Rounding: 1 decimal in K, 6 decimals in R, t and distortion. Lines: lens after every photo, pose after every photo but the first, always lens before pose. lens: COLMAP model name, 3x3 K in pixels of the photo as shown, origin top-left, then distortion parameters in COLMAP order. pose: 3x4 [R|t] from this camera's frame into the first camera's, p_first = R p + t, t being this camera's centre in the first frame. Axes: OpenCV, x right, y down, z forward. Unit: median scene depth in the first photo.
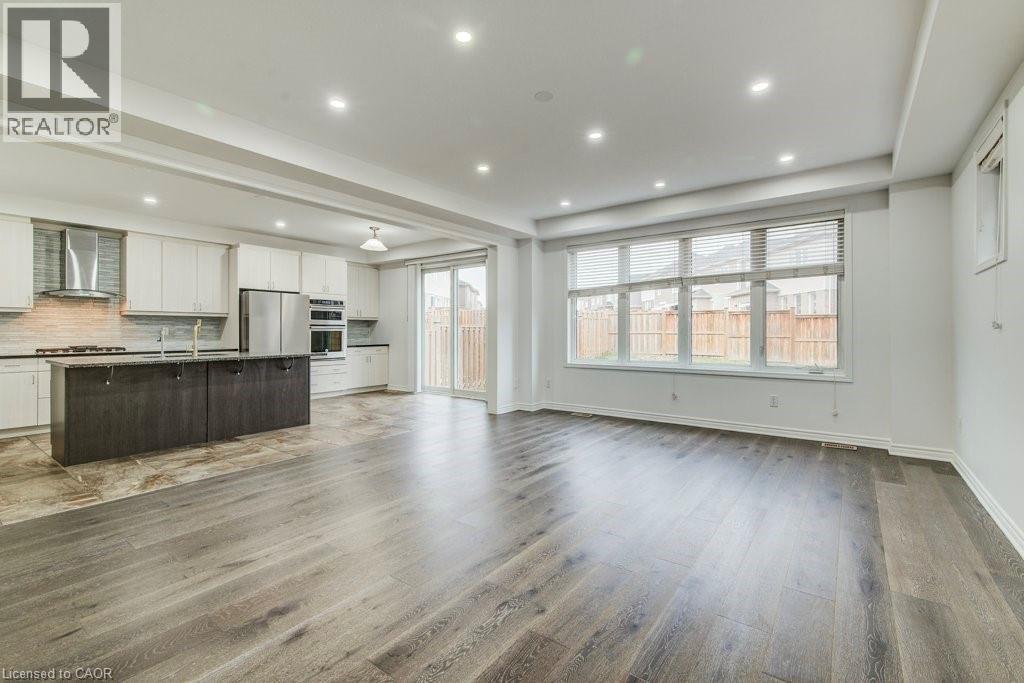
lens RADIAL K [[451.1, 0, 503.6], [0, 451.1, 330.4], [0, 0, 1]] dist [0.004268, 0.000445]
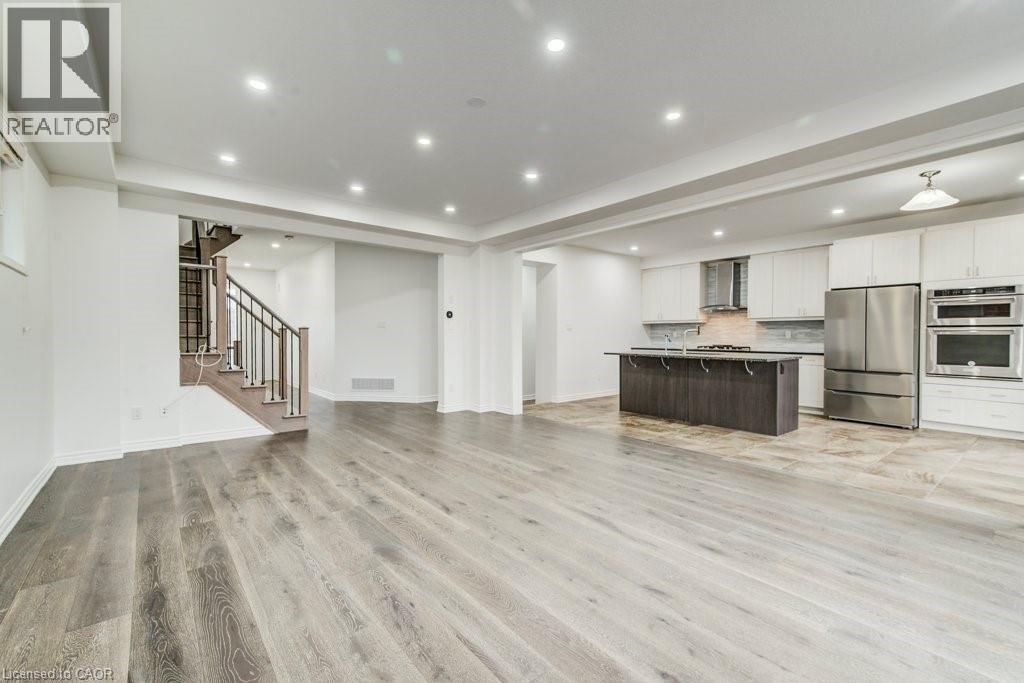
lens RADIAL K [[426.3, 0, 513.0], [0, 426.3, 337.4], [0, 0, 1]] dist [0.008092, 0.000269]
pose [[-0.218750, 0.006572, -0.975759, 0.480176], [0.000792, 0.999978, 0.006557, 0.001548], [0.975781, 0.000661, -0.218750, 0.610833]]
